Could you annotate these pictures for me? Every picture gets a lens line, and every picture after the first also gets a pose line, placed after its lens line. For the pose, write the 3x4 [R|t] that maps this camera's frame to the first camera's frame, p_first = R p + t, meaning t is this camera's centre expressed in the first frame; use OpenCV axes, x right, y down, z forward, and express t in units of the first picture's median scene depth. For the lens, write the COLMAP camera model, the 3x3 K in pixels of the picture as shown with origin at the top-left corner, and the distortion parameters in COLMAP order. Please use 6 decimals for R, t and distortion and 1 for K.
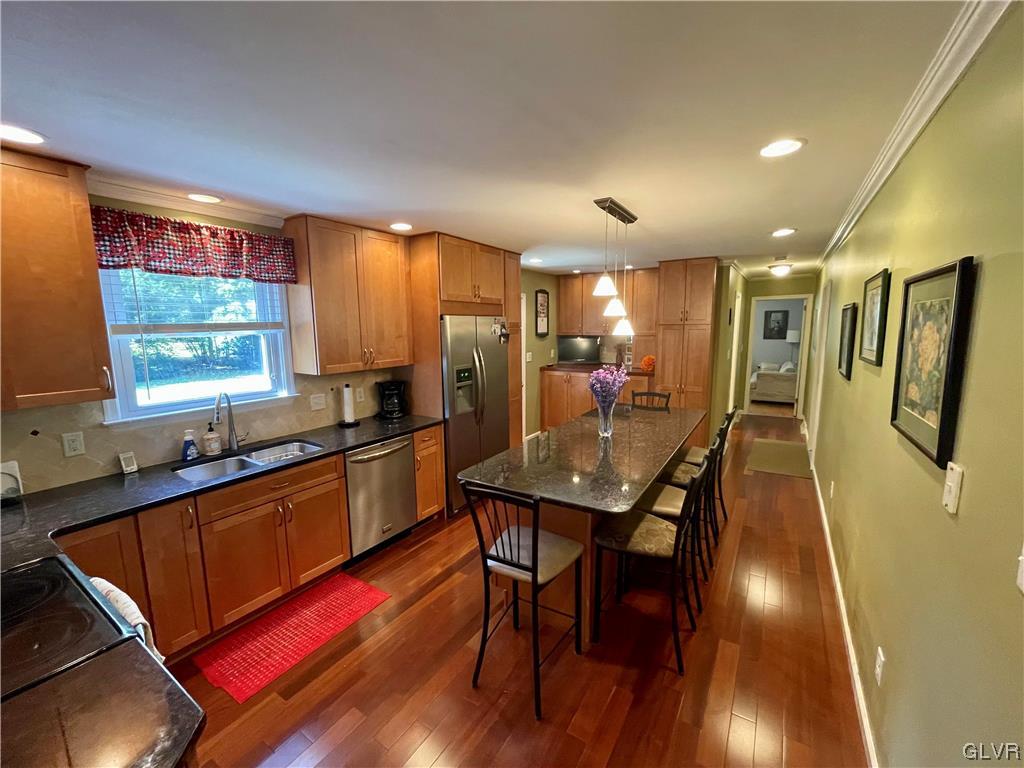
lens RADIAL K [[416.0, 0, 515.0], [0, 416.0, 384.9], [0, 0, 1]] dist [-0.001090, -0.000717]
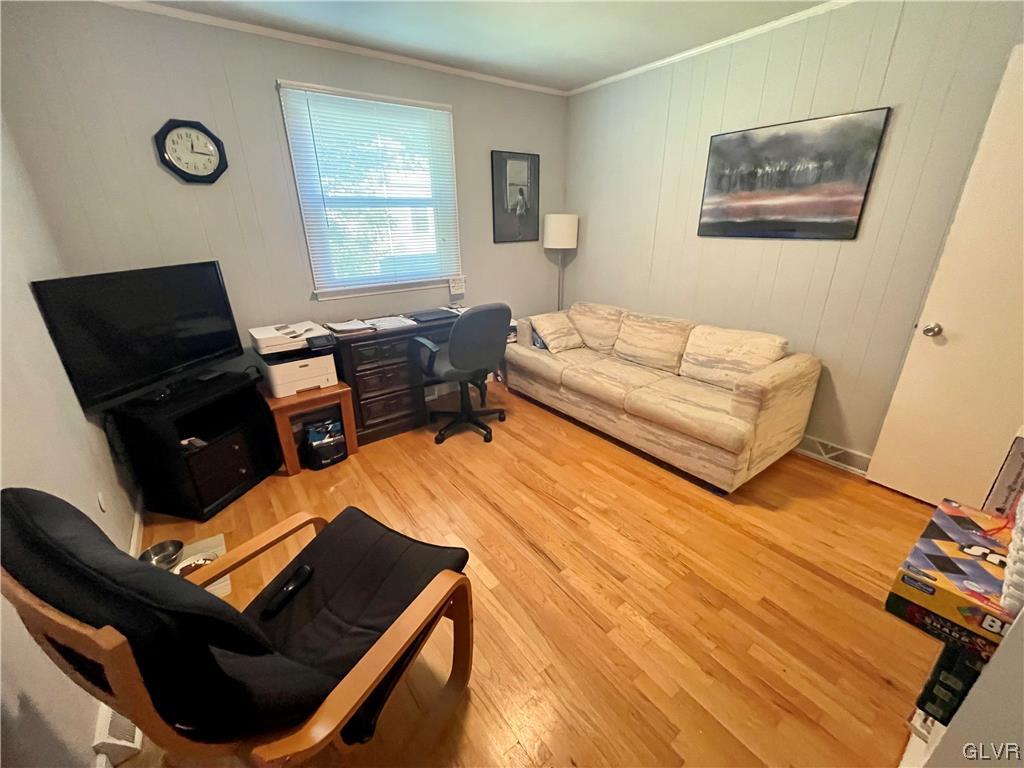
lens RADIAL K [[416.0, 0, 515.0], [0, 416.0, 384.9], [0, 0, 1]] dist [-0.001090, -0.000717]
pose [[0.394054, -0.346976, 0.851075, 0.285630], [0.119805, 0.937491, 0.326737, -0.113587], [-0.911245, -0.026788, 0.410992, 0.862275]]
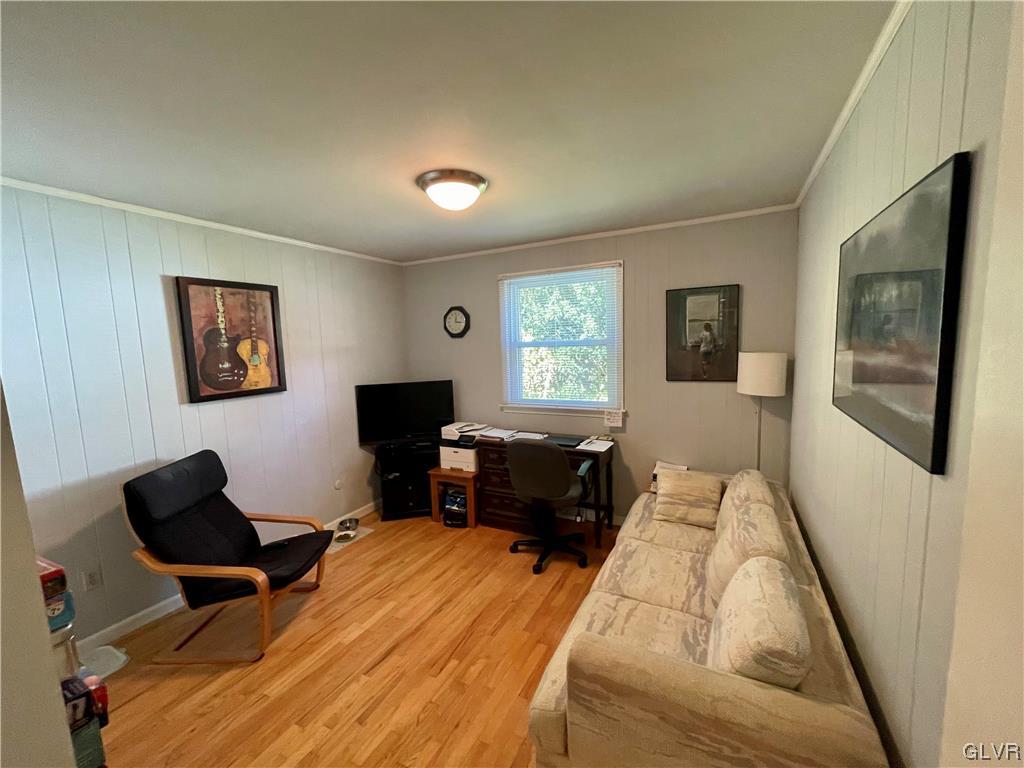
lens RADIAL K [[416.0, 0, 515.0], [0, 416.0, 384.9], [0, 0, 1]] dist [-0.001090, -0.000717]
pose [[0.998031, -0.041665, 0.046876, 0.481155], [0.041973, 0.999103, -0.005610, -0.113321], [-0.046600, 0.007566, 0.998885, 0.715252]]
